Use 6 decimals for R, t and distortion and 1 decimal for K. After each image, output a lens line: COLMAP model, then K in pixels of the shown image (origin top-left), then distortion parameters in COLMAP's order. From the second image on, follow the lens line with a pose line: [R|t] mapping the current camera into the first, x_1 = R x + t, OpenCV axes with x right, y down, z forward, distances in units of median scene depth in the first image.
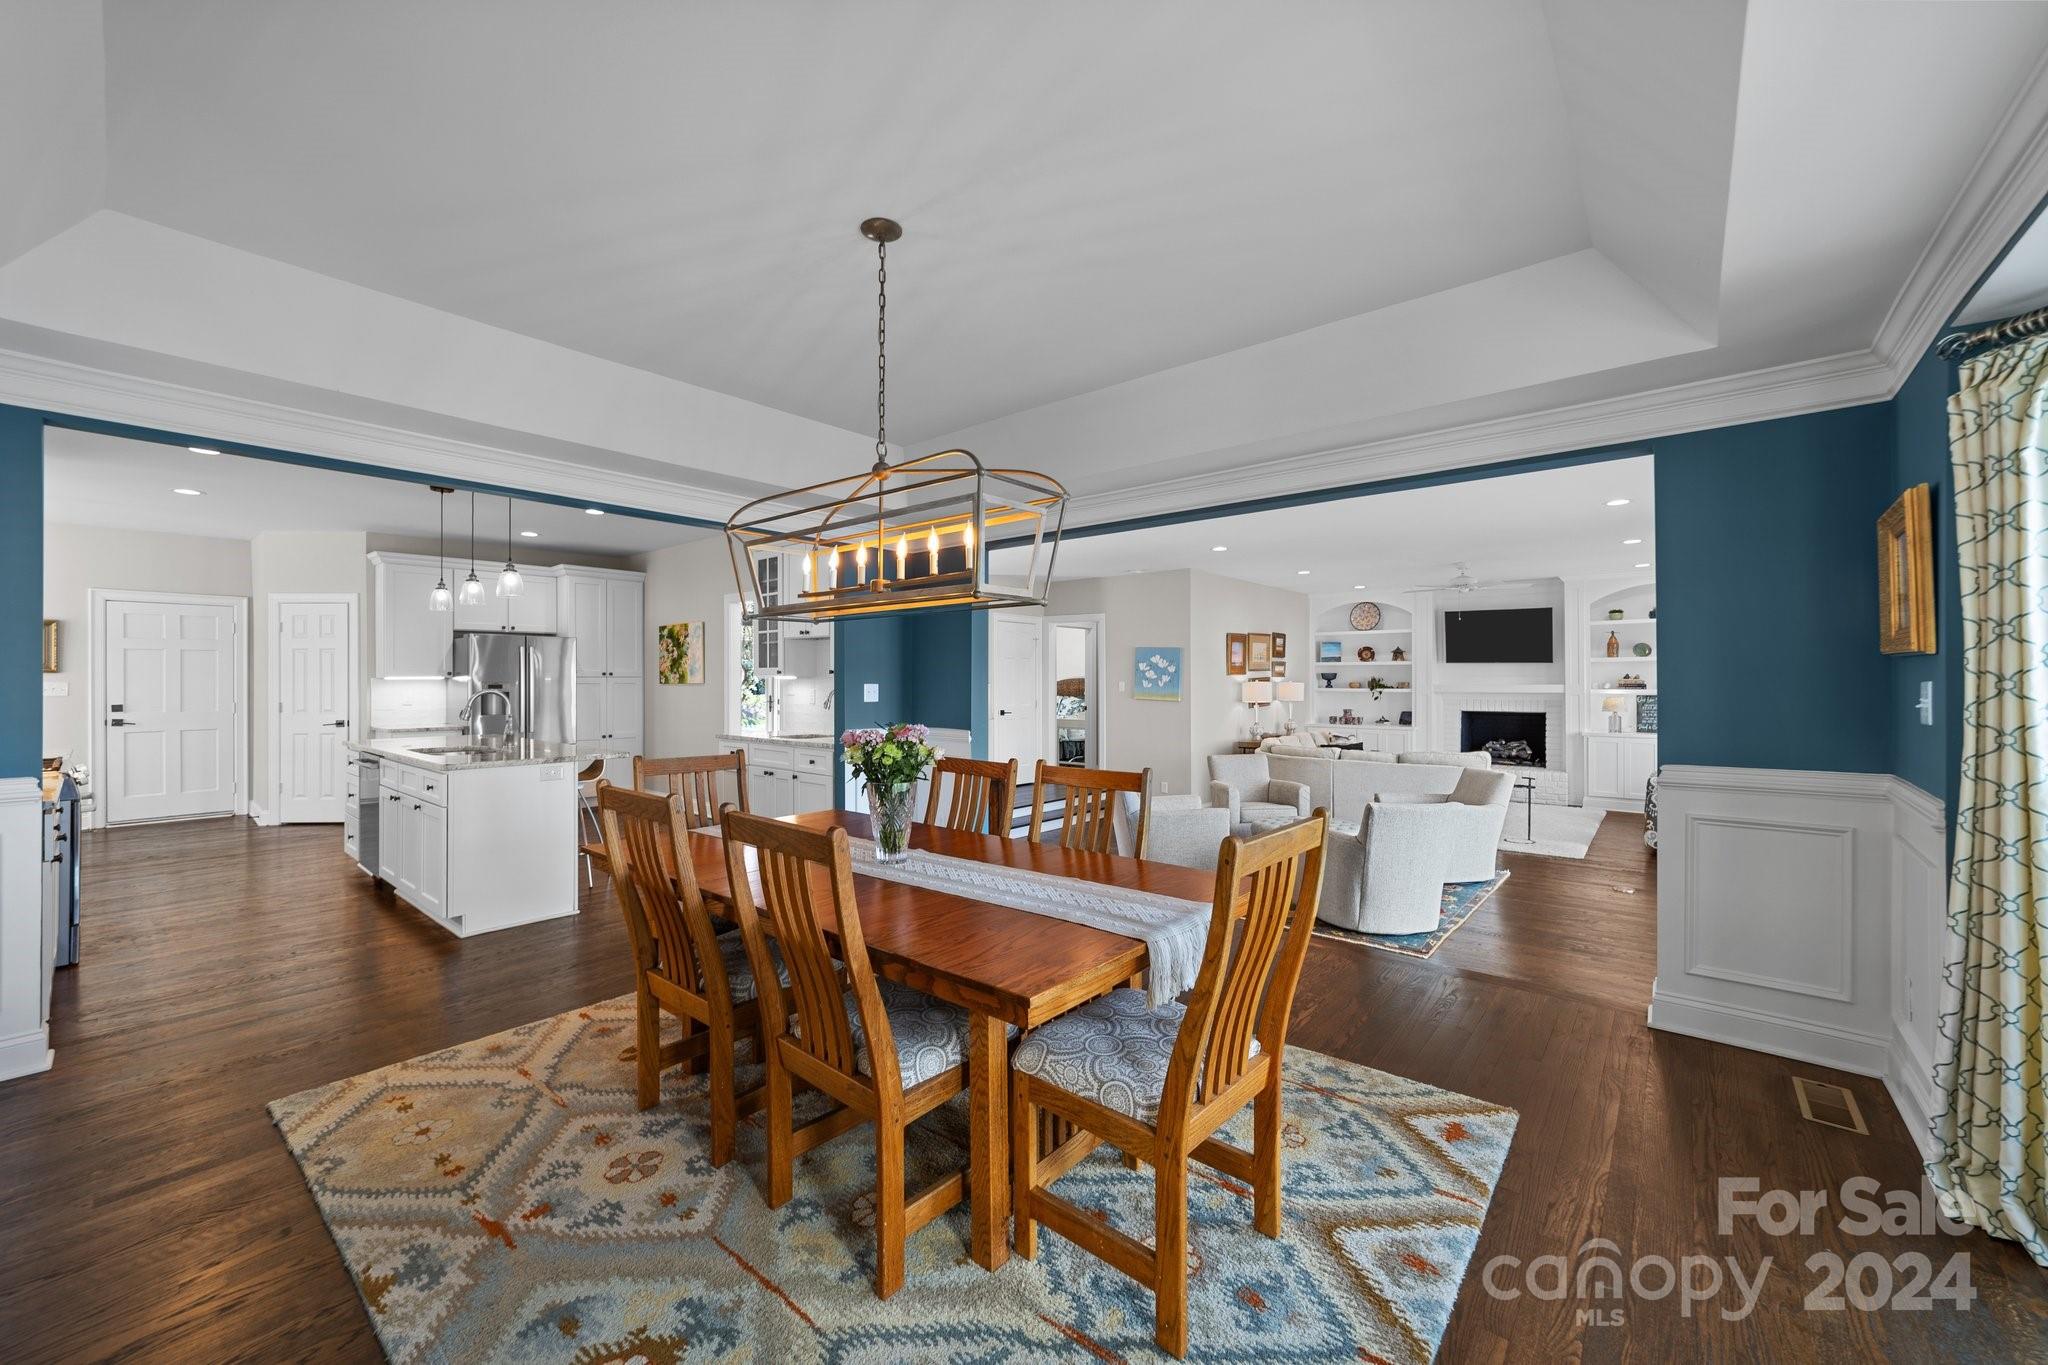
lens RADIAL K [[792.3, 0, 1021.4], [0, 792.3, 677.2], [0, 0, 1]] dist [-0.019168, 0.007771]
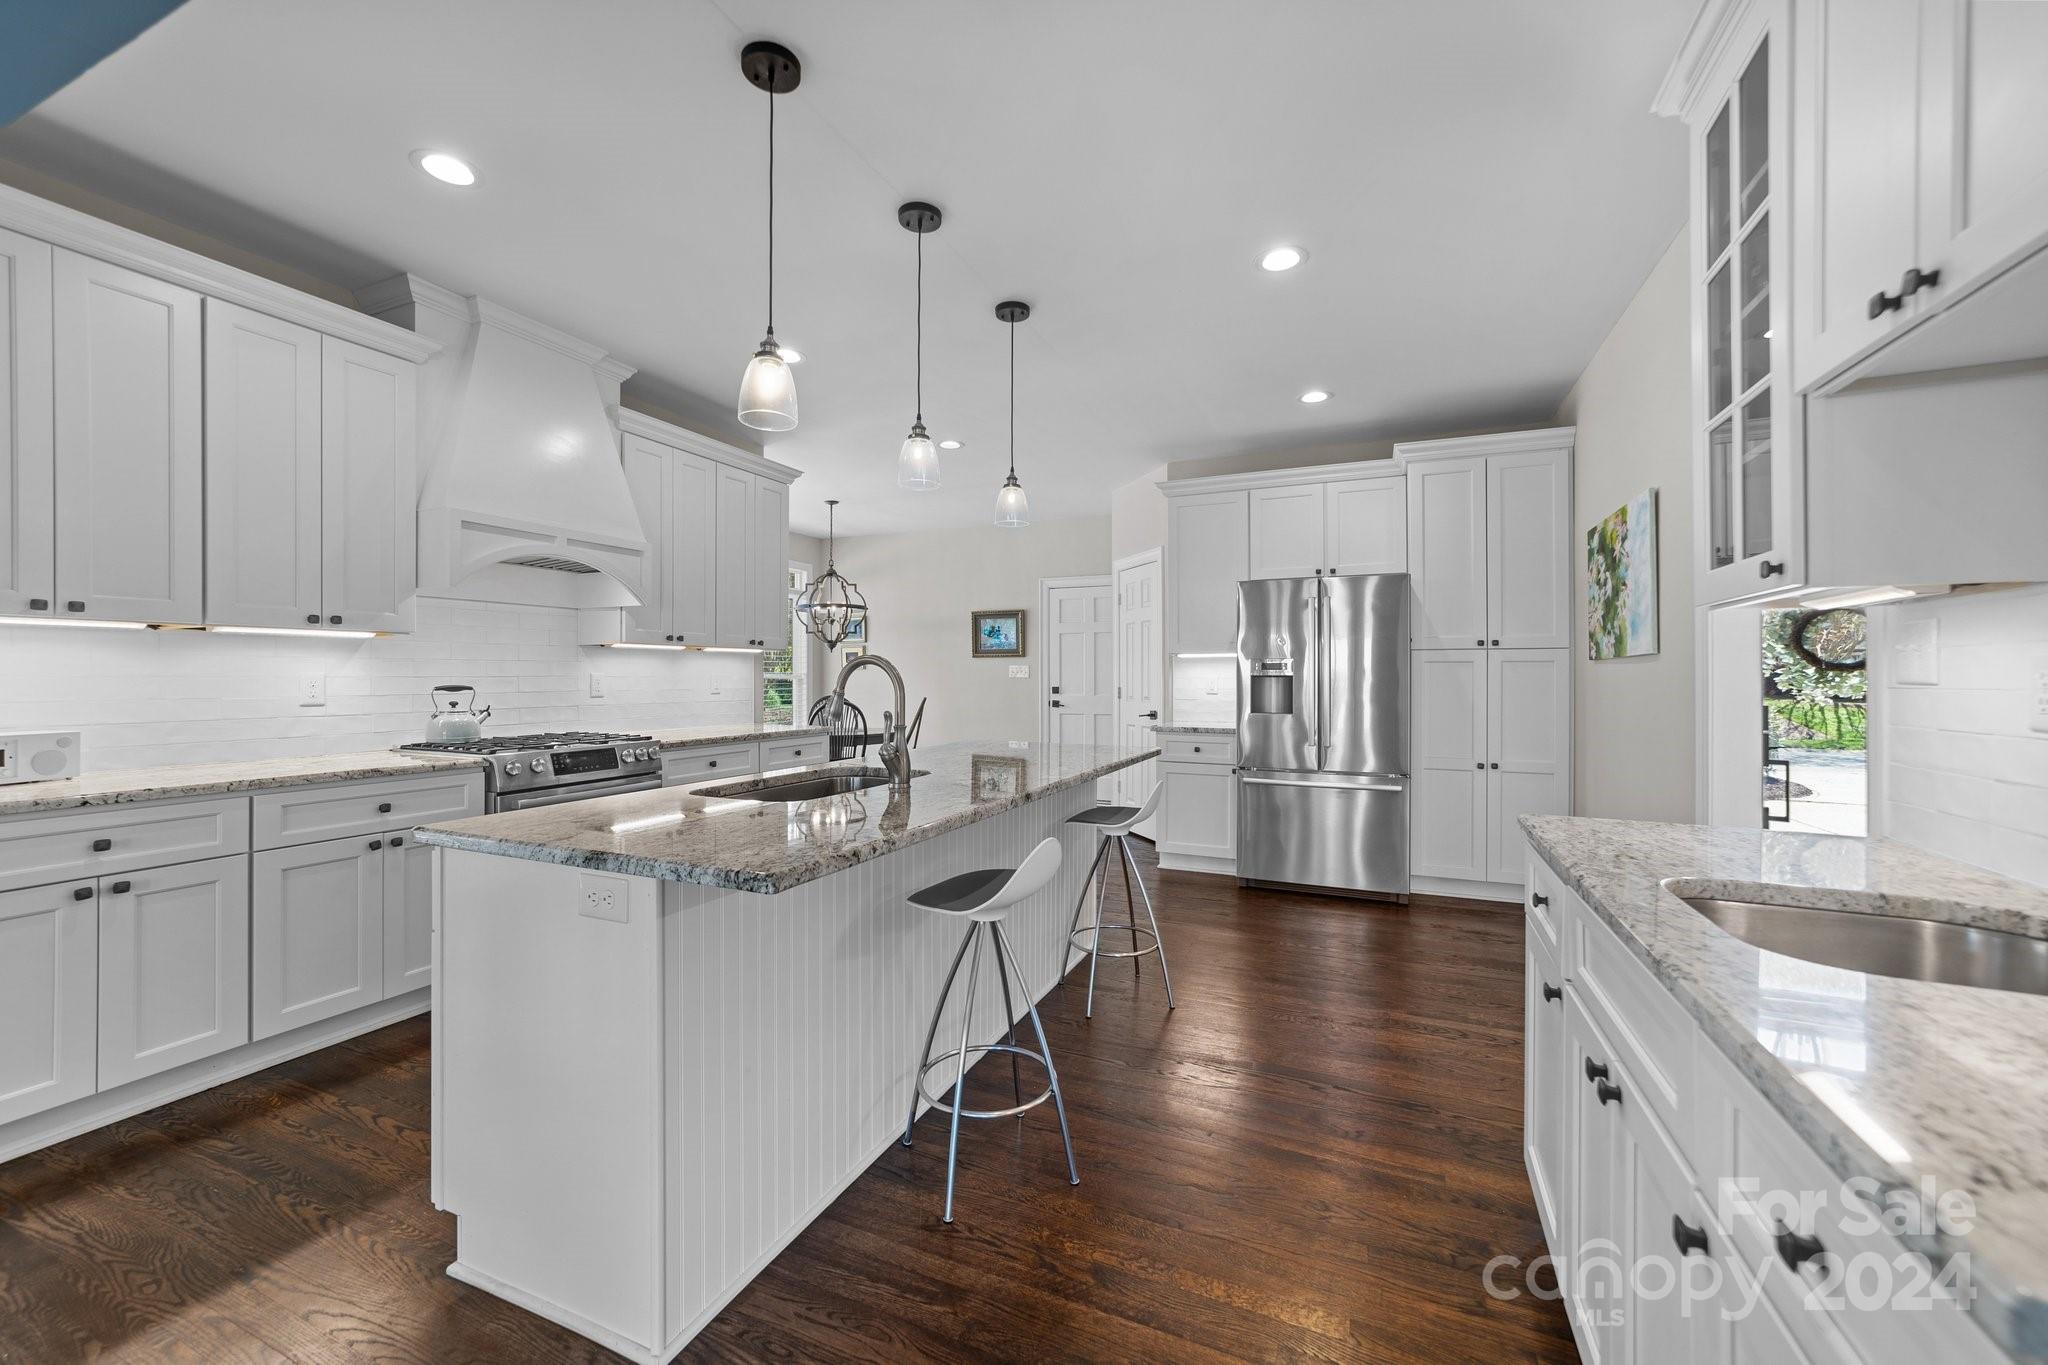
lens RADIAL K [[792.3, 0, 1018.9], [0, 792.3, 671.0], [0, 0, 1]] dist [-0.019168, 0.007771]
pose [[0.277299, -0.000863, -0.960783, -0.112246], [-0.000921, 0.999999, -0.001164, 0.011567], [0.960783, 0.001208, 0.277298, 0.496604]]
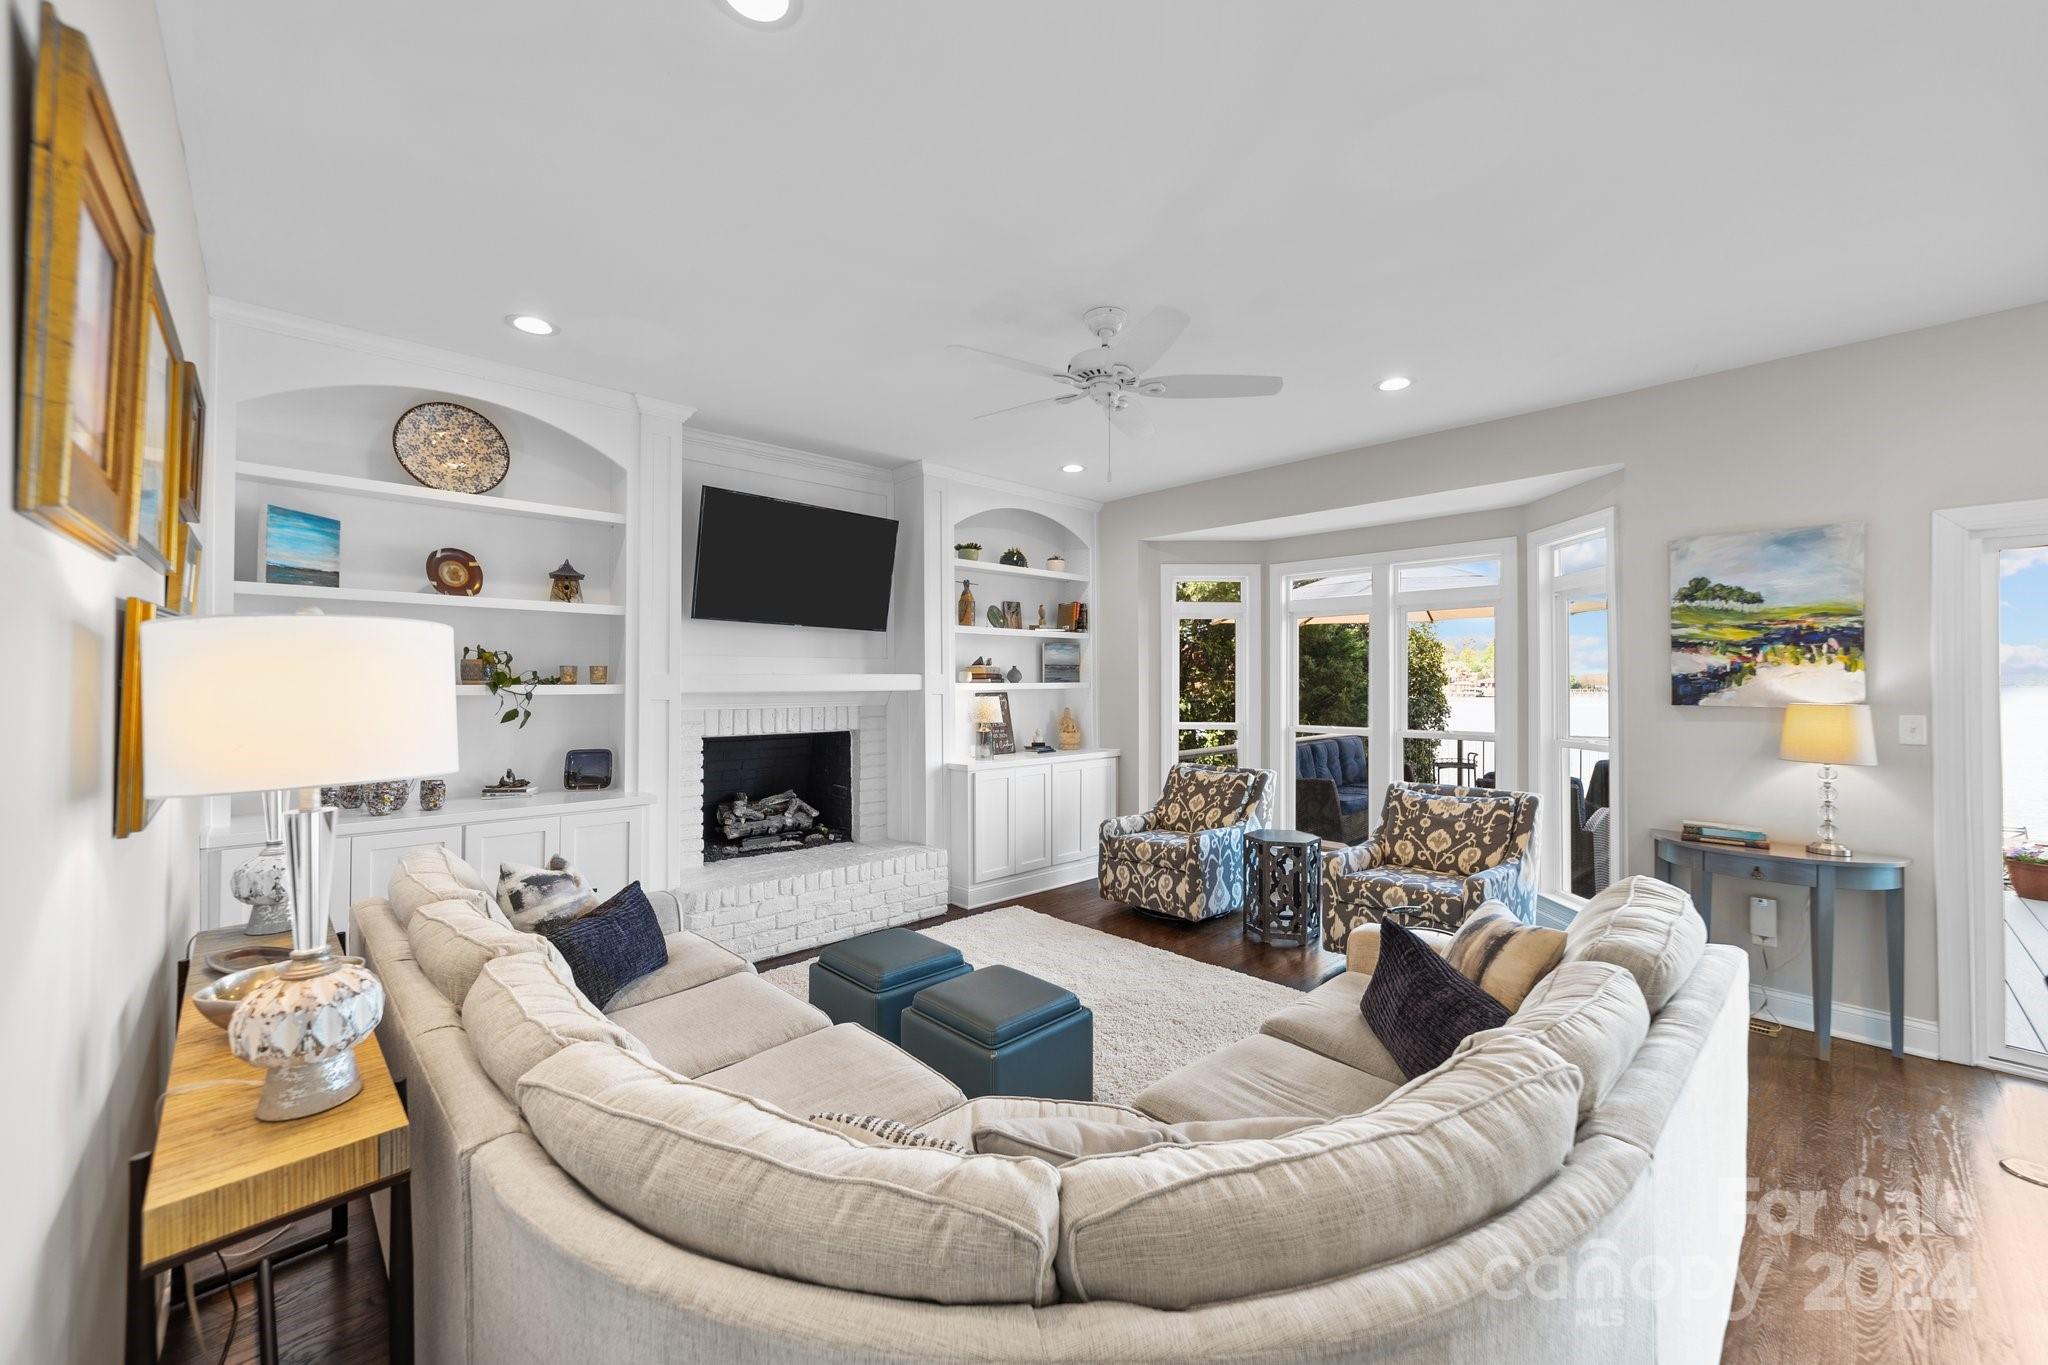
lens RADIAL K [[792.3, 0, 1034.4], [0, 792.3, 680.7], [0, 0, 1]] dist [-0.019168, 0.007771]
pose [[0.110004, 0.003275, 0.993926, 0.190804], [-0.005367, 0.999982, -0.002701, 0.014949], [-0.993917, -0.005037, 0.110020, 0.888066]]
